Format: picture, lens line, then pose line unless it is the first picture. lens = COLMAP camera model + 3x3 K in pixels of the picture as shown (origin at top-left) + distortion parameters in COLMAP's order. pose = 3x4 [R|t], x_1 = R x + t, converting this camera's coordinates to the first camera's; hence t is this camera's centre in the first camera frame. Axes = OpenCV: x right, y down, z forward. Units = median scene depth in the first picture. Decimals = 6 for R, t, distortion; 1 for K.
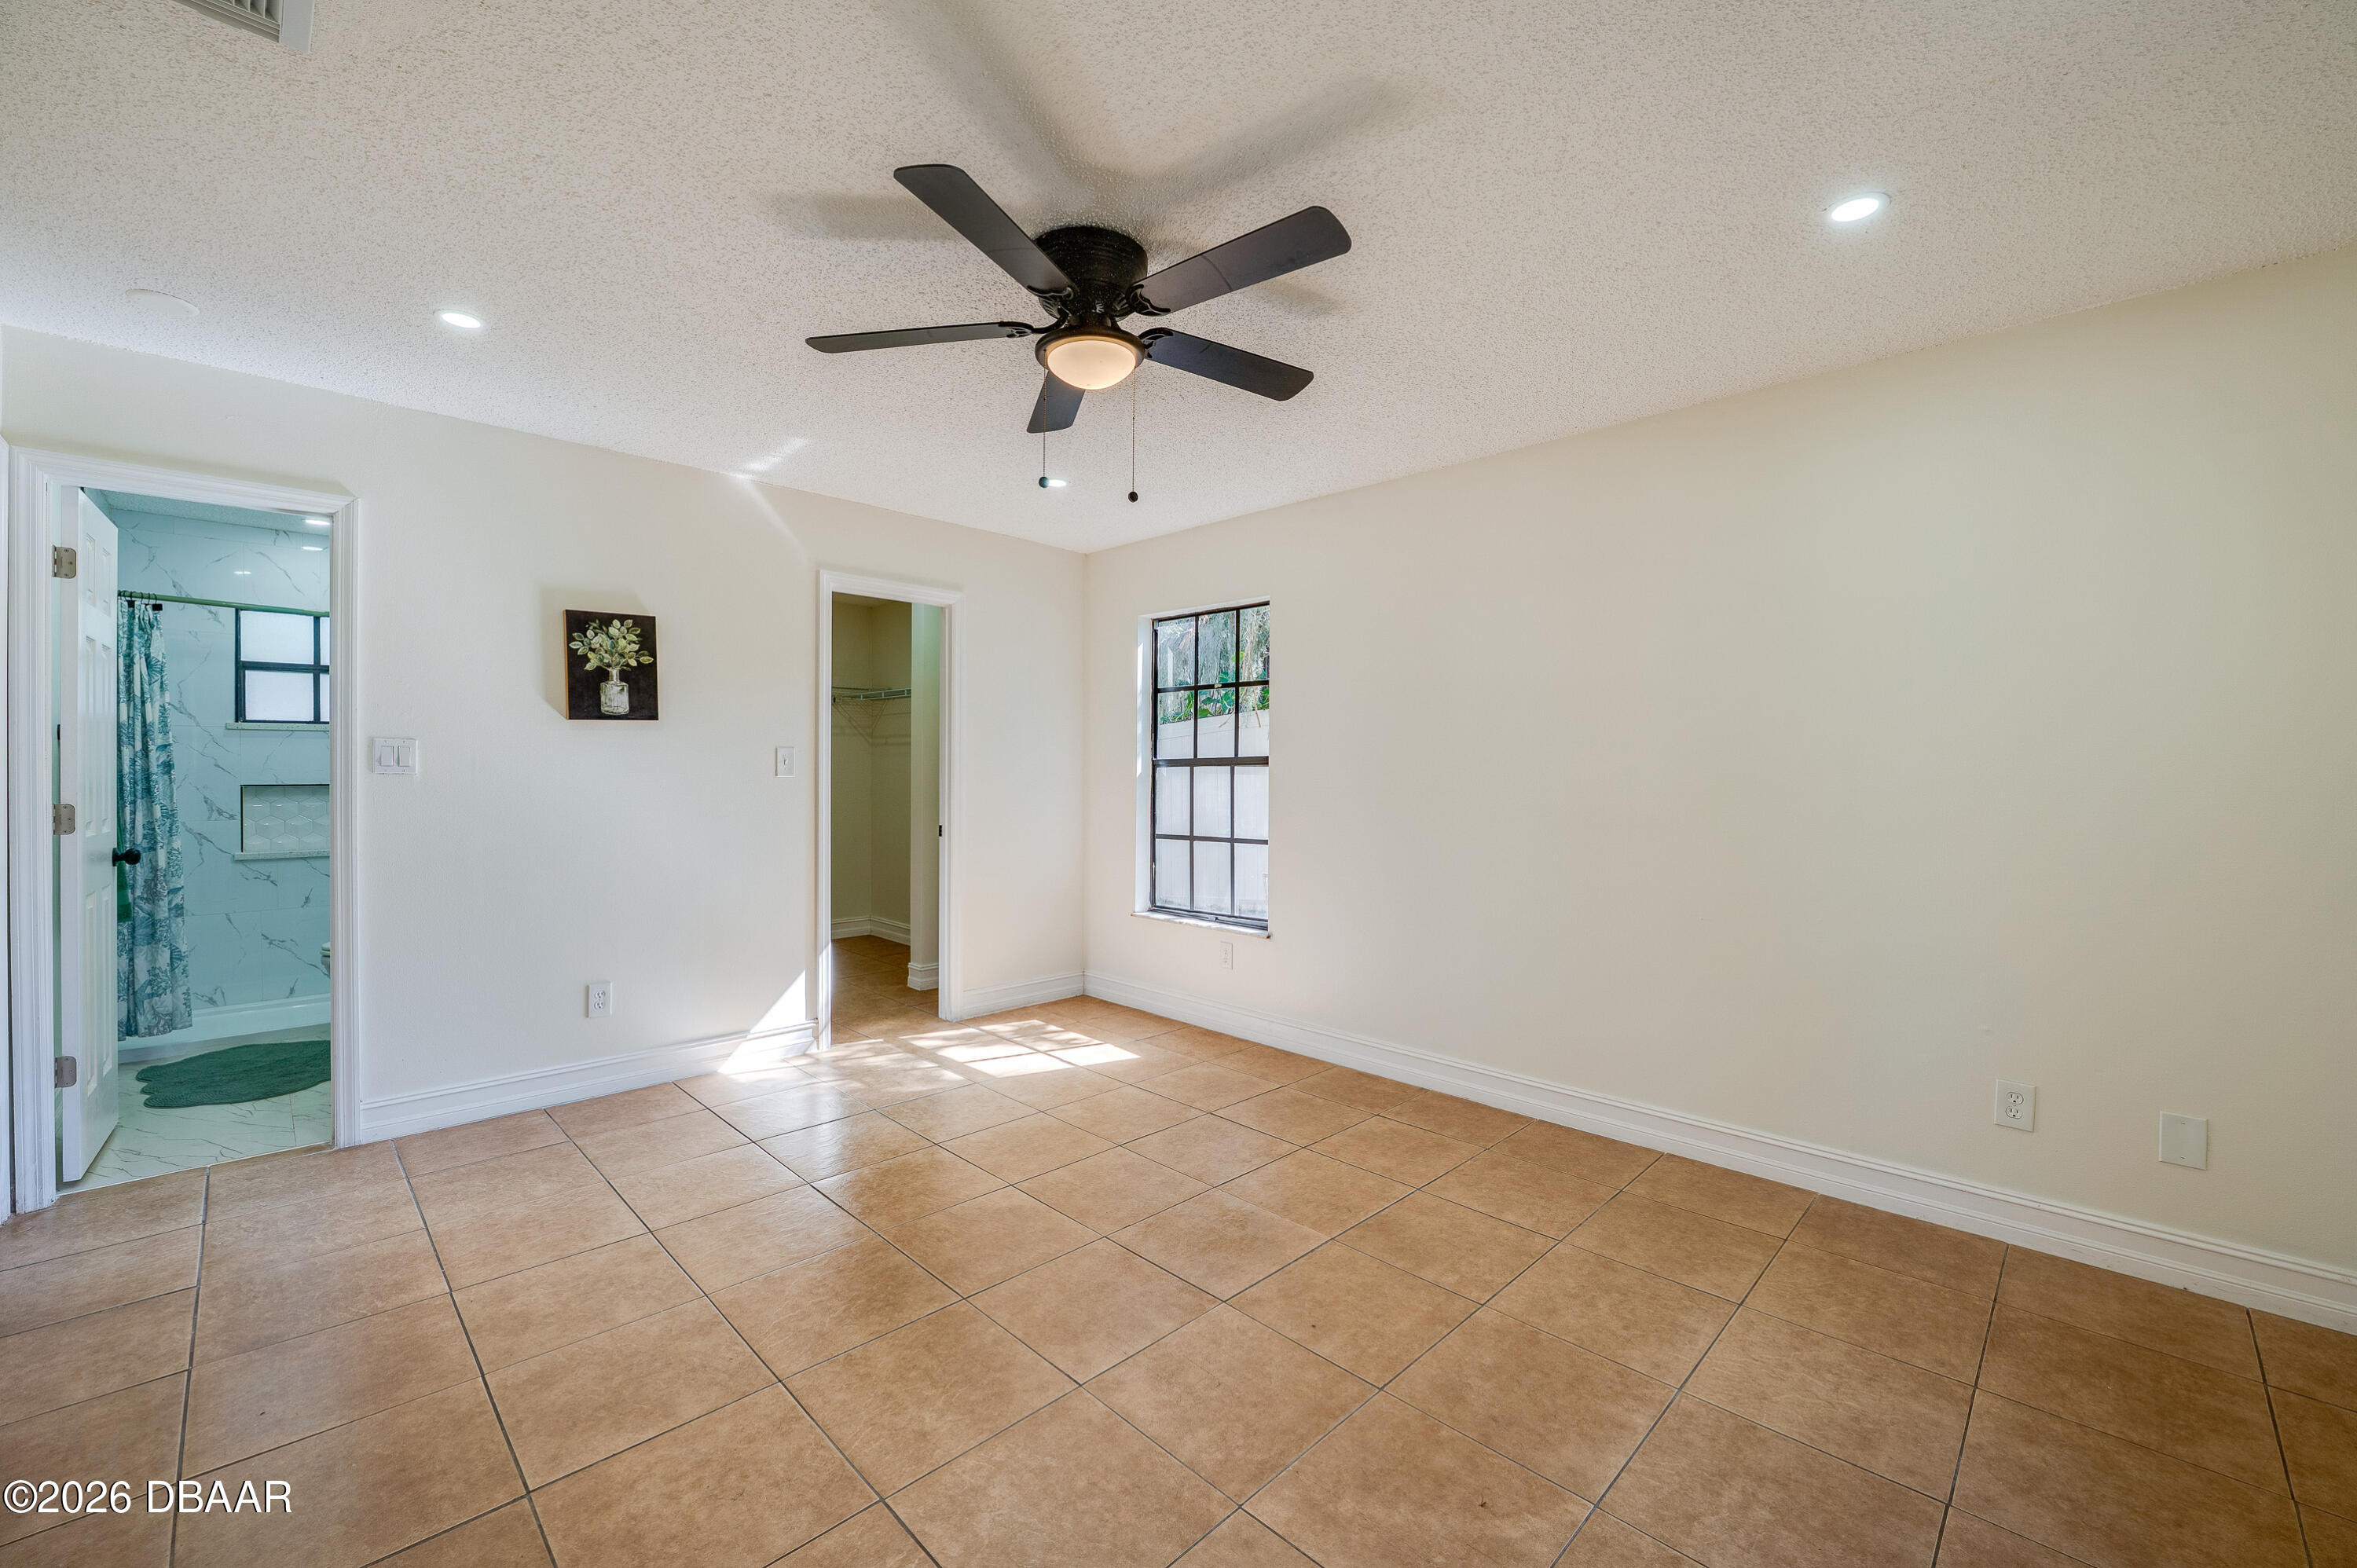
lens RADIAL K [[942.4, 0, 1178.5], [0, 942.4, 784.0], [0, 0, 1]] dist [0.000052, -0.004912]
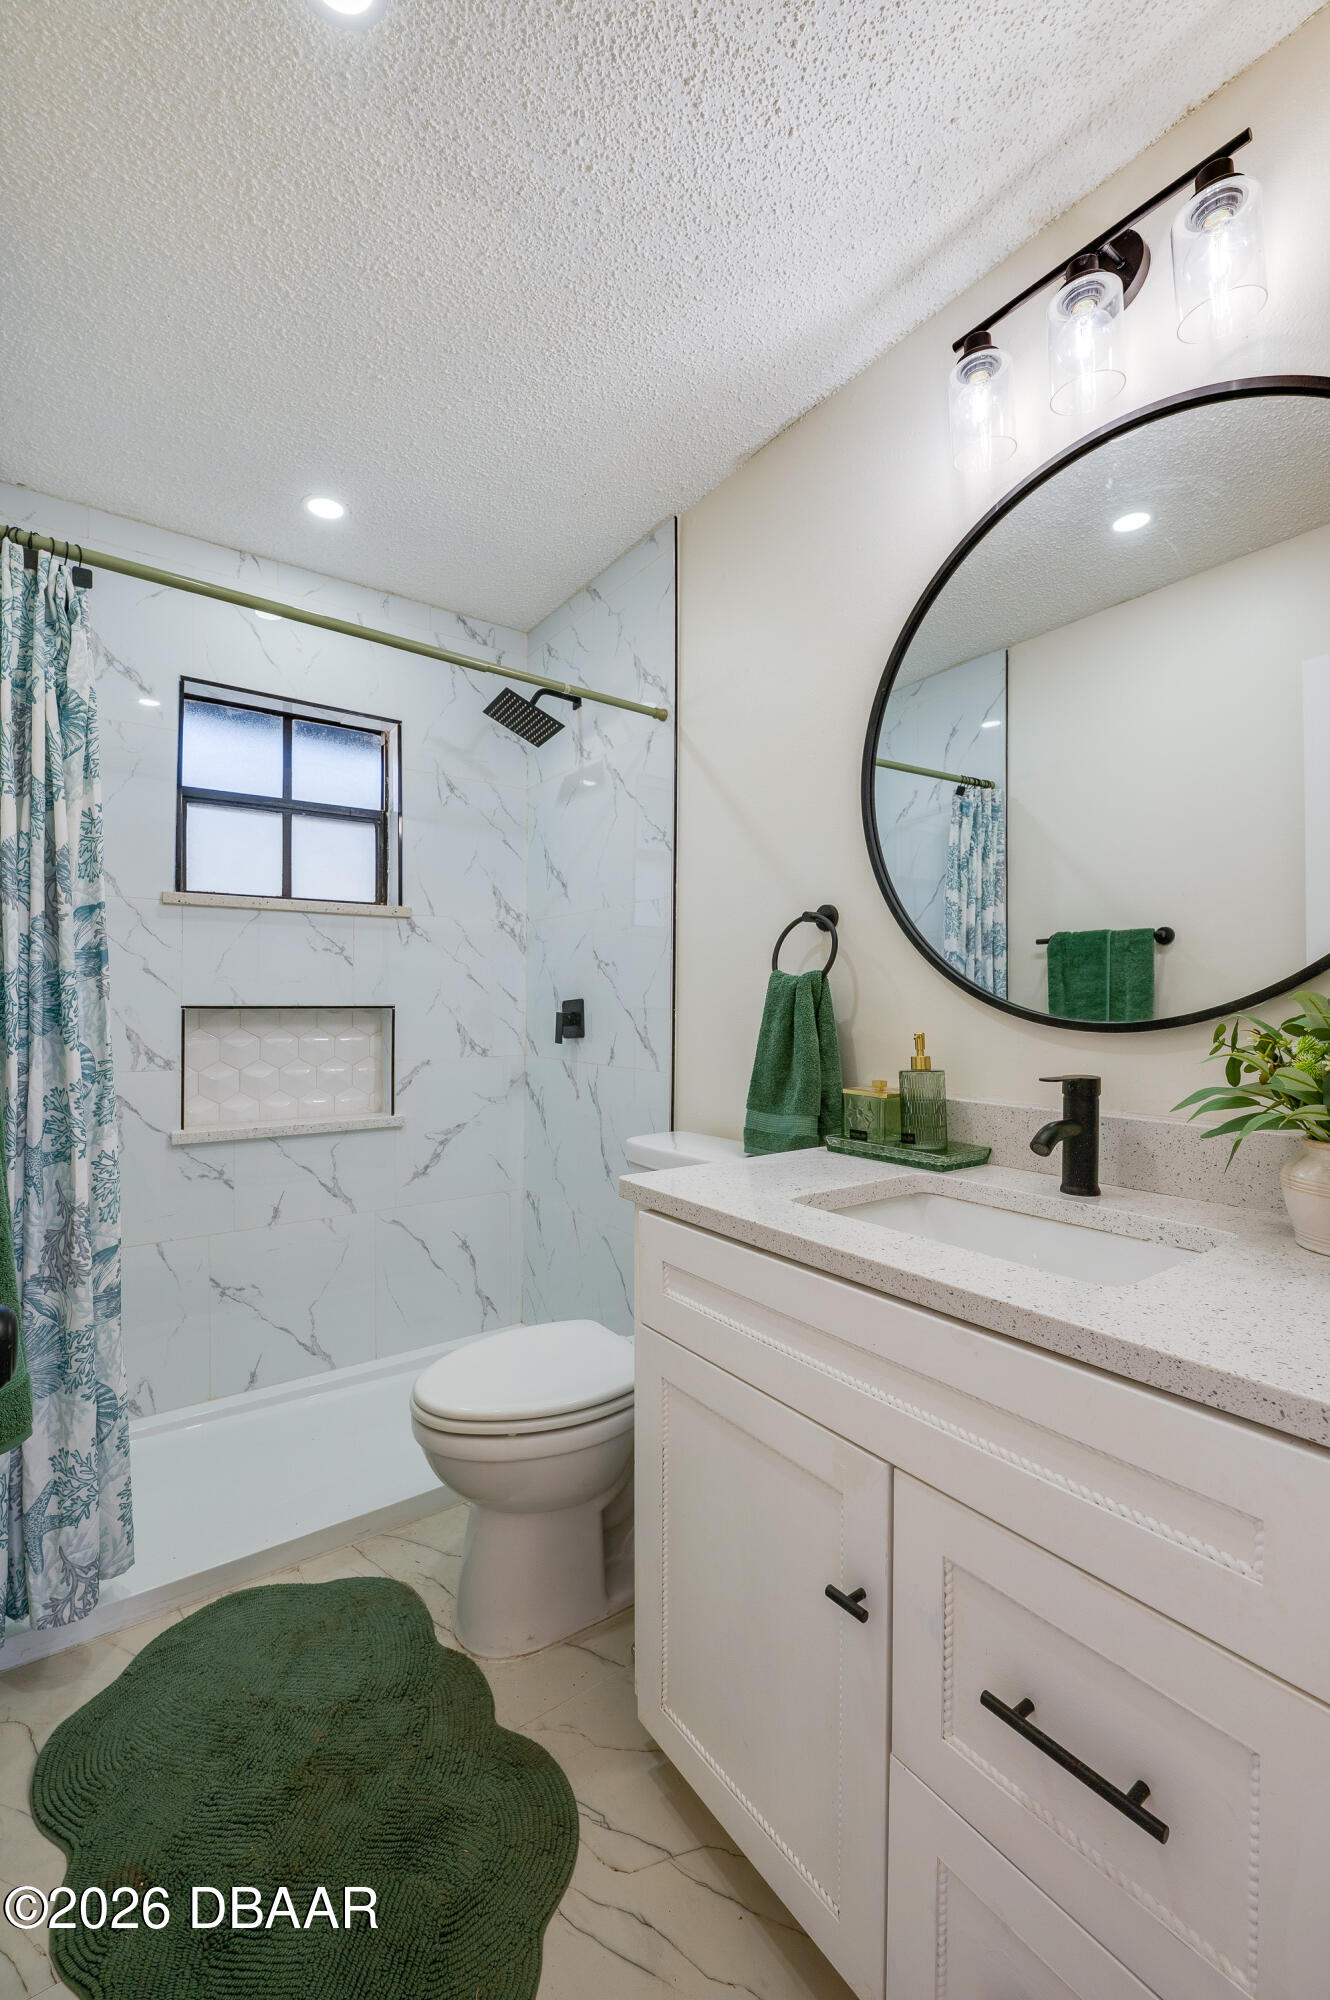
lens RADIAL K [[878.1, 0, 671.3], [0, 878.1, 1005.7], [0, 0, 1]] dist [-0.018503, 0.001036]
pose [[0.983403, 0.004226, -0.181387, -0.765259], [-0.006657, 0.999896, -0.012799, 0.006210], [0.181314, 0.013794, 0.983329, 0.672440]]
